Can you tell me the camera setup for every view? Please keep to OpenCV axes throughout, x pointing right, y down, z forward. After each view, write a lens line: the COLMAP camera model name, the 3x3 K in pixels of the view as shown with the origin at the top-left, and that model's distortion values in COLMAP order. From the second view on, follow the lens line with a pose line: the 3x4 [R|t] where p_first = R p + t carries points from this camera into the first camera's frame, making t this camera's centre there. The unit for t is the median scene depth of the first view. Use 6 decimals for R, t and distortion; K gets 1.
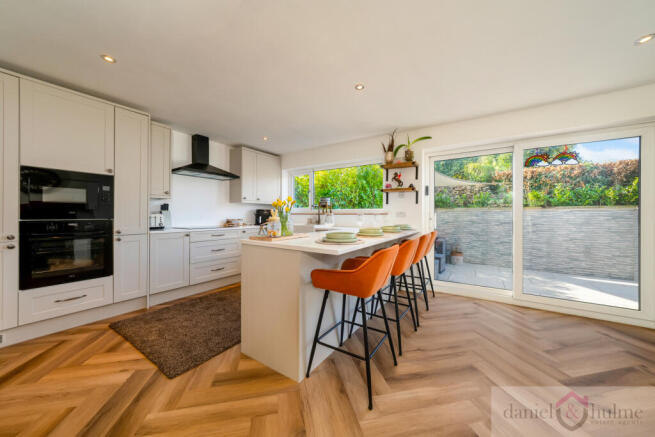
lens RADIAL K [[228.1, 0, 323.3], [0, 228.1, 212.2], [0, 0, 1]] dist [0.010290, 0.000043]
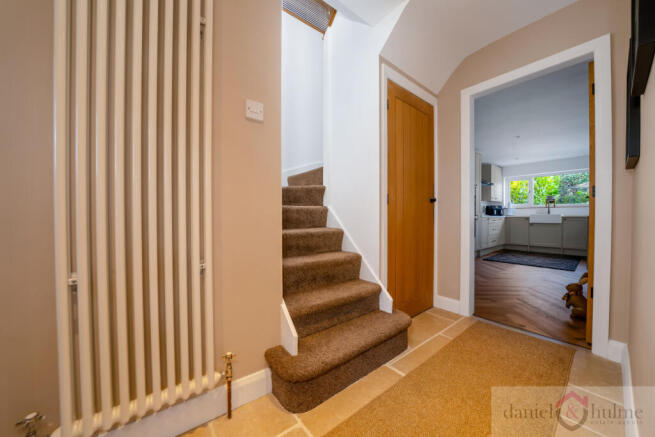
lens RADIAL K [[237.7, 0, 330.9], [0, 237.7, 208.3], [0, 0, 1]] dist [-0.008873, -0.000009]
pose [[0.957808, -0.013725, -0.287080, -1.131399], [0.007049, 0.999680, -0.024275, 0.048666], [0.287321, 0.021227, 0.957599, -1.019604]]
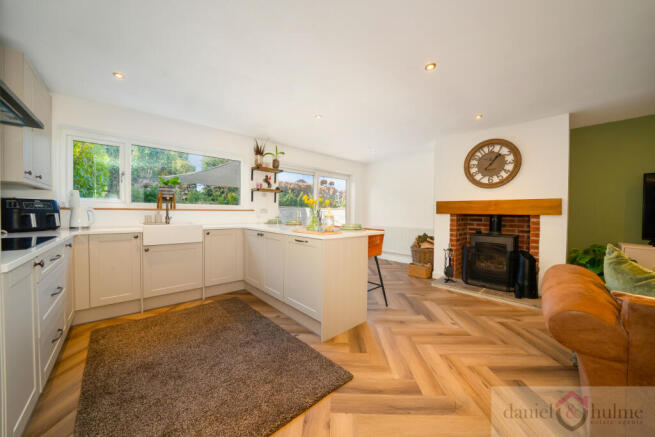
lens RADIAL K [[230.4, 0, 327.5], [0, 230.4, 218.5], [0, 0, 1]] dist [-0.022614, -0.000035]
pose [[0.238224, -0.027408, 0.970823, -0.756537], [-0.019607, 0.999262, 0.033022, 0.002128], [-0.971012, -0.026902, 0.237511, 0.414385]]
